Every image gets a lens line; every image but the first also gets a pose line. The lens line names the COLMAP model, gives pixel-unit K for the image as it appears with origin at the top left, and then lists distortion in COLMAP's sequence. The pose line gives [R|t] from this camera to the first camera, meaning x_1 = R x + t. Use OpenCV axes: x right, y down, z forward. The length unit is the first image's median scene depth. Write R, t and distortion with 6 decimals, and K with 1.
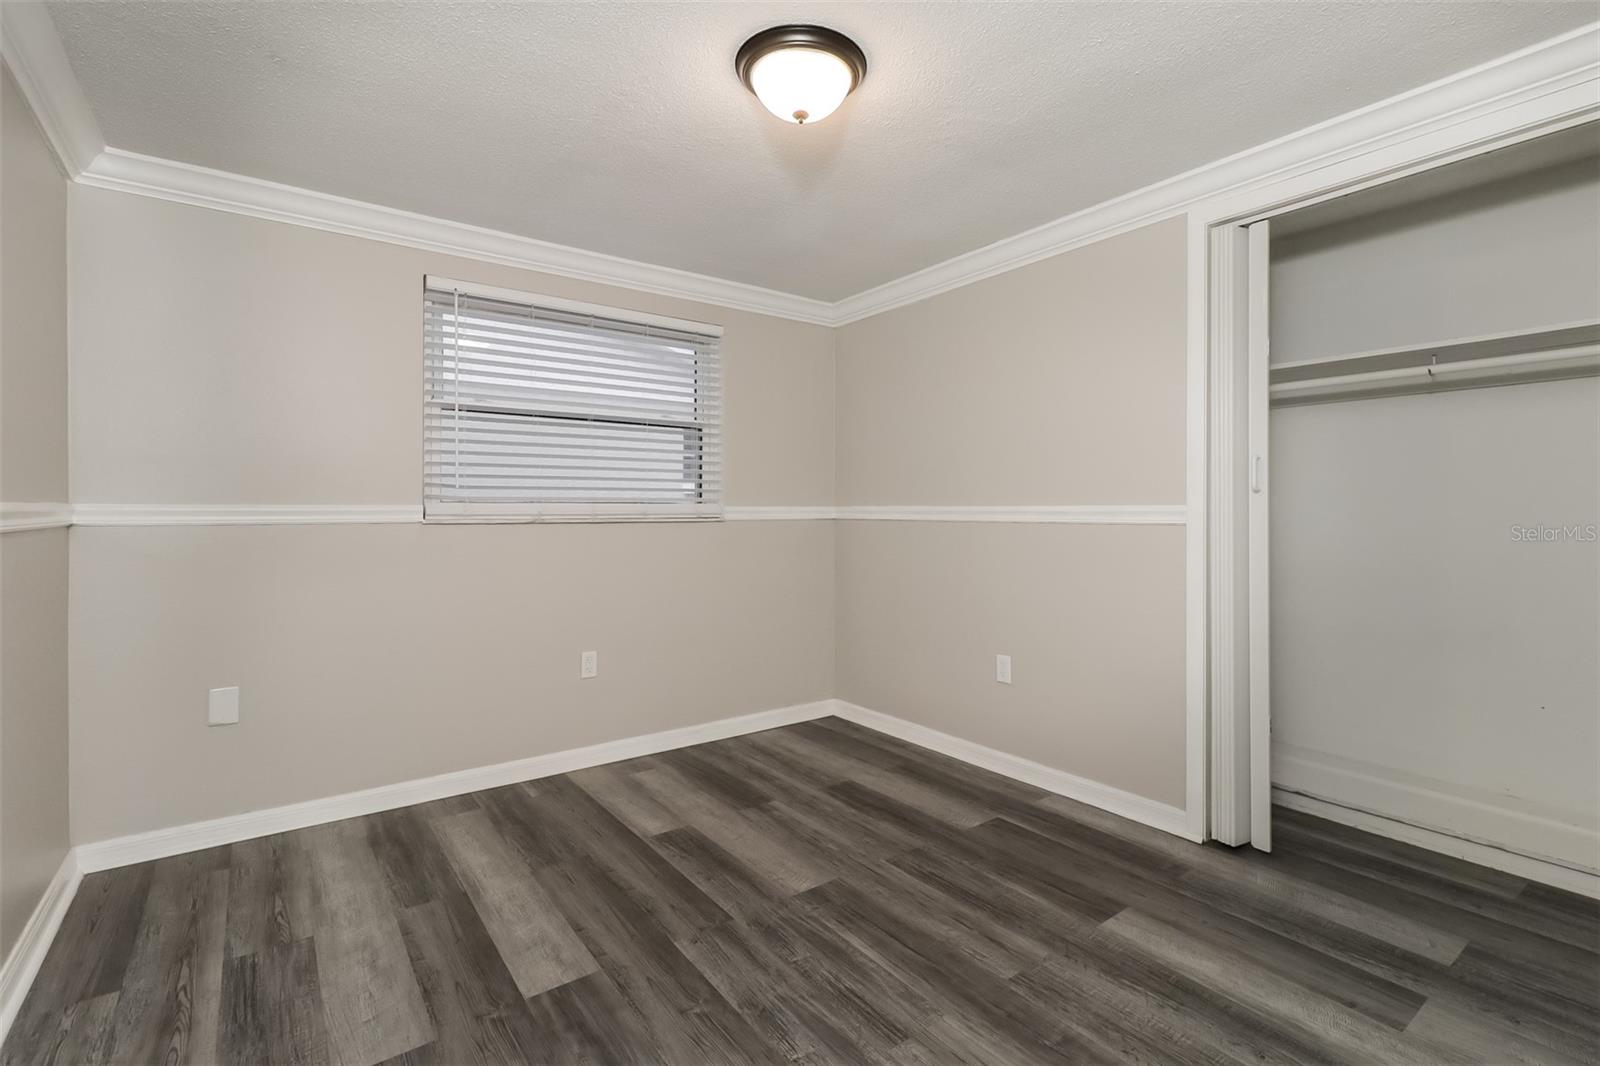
lens RADIAL K [[697.3, 0, 788.0], [0, 697.3, 510.8], [0, 0, 1]] dist [0.008613, -0.000267]
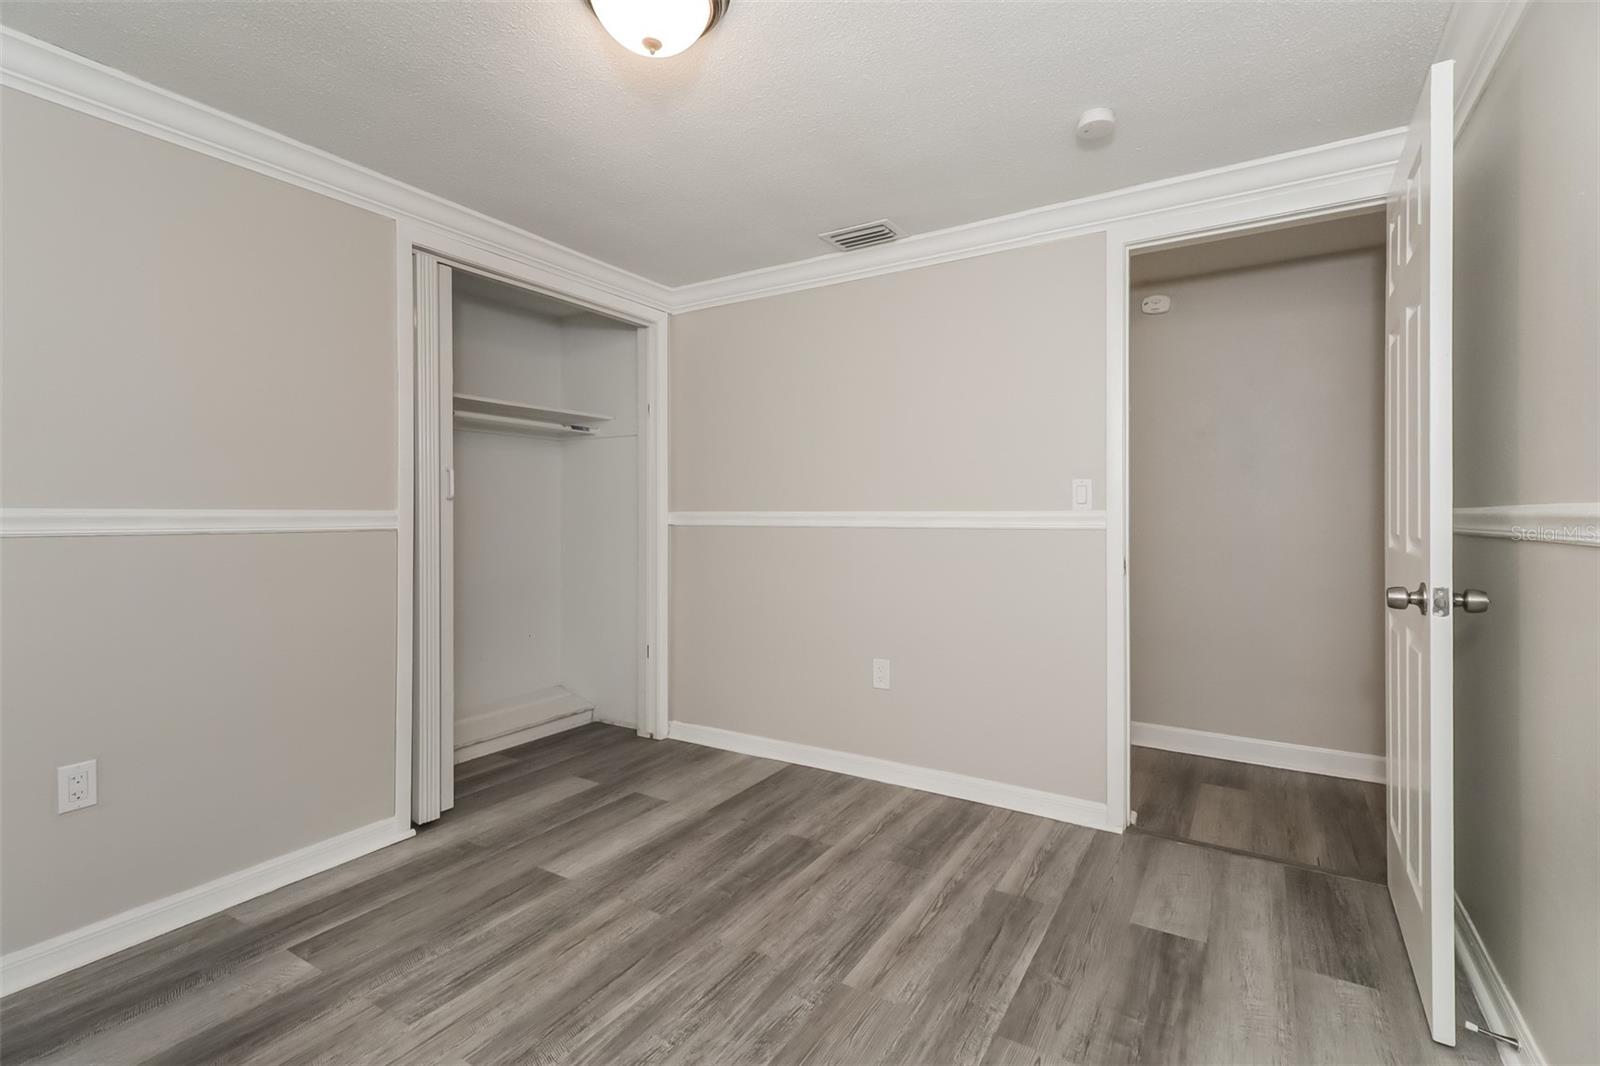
lens RADIAL K [[739.6, 0, 801.0], [0, 739.6, 522.4], [0, 0, 1]] dist [0.014034, -0.001324]
pose [[-0.363558, -0.007067, 0.931545, -0.800031], [0.003307, 0.999955, 0.008877, 0.000462], [-0.931566, 0.006308, -0.363518, 1.061138]]
